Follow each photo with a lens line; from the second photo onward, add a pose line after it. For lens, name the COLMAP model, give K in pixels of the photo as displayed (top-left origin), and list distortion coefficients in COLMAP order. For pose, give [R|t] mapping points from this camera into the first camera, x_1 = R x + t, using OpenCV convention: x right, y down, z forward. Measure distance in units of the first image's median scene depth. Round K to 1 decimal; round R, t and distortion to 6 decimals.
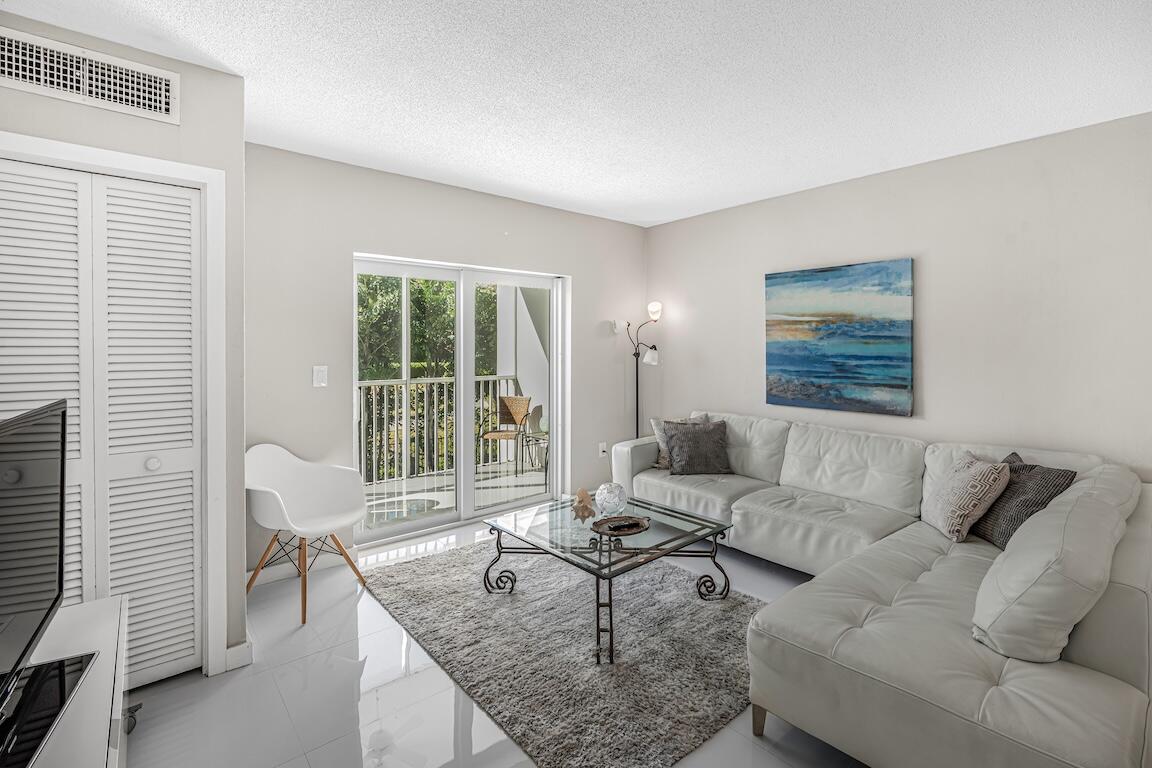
lens RADIAL K [[532.9, 0, 559.9], [0, 532.9, 348.0], [0, 0, 1]] dist [-0.000596, 0.000350]
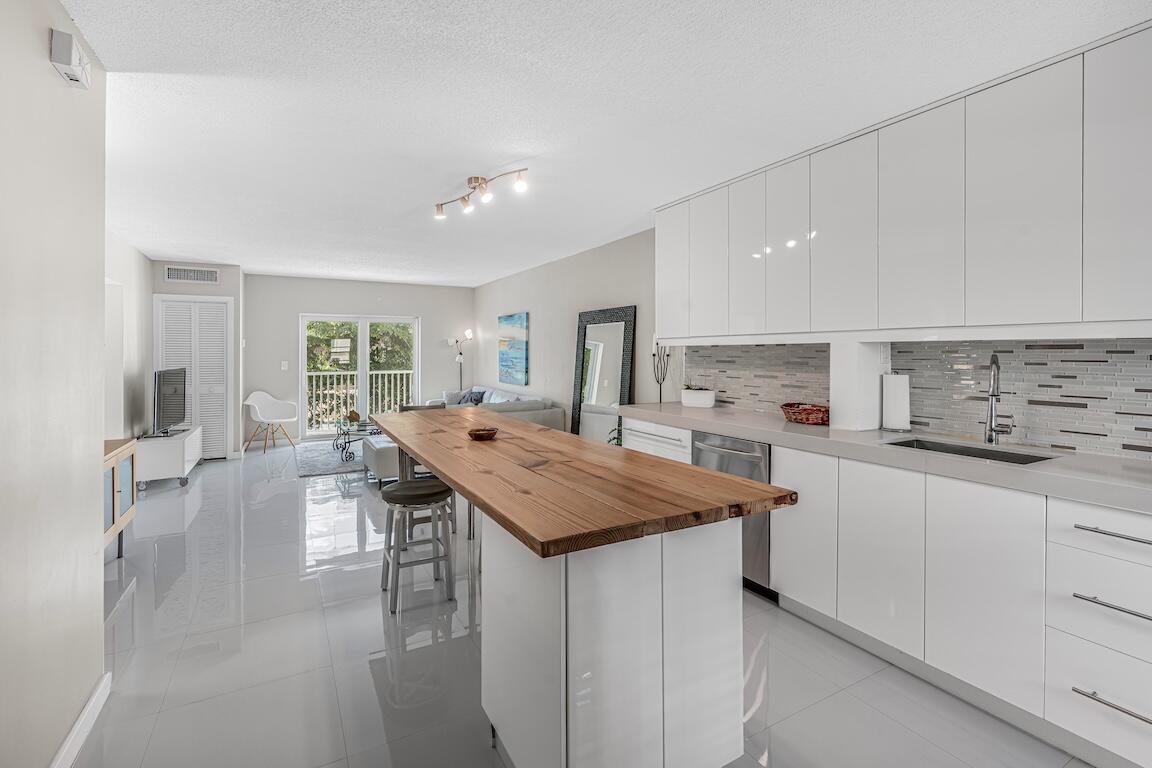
lens RADIAL K [[532.9, 0, 565.3], [0, 532.9, 347.5], [0, 0, 1]] dist [-0.000596, 0.000350]
pose [[0.985396, -0.002049, -0.170267, 1.497394], [0.001315, 0.999989, -0.004424, -0.018792], [0.170275, 0.004135, 0.985388, -1.434939]]
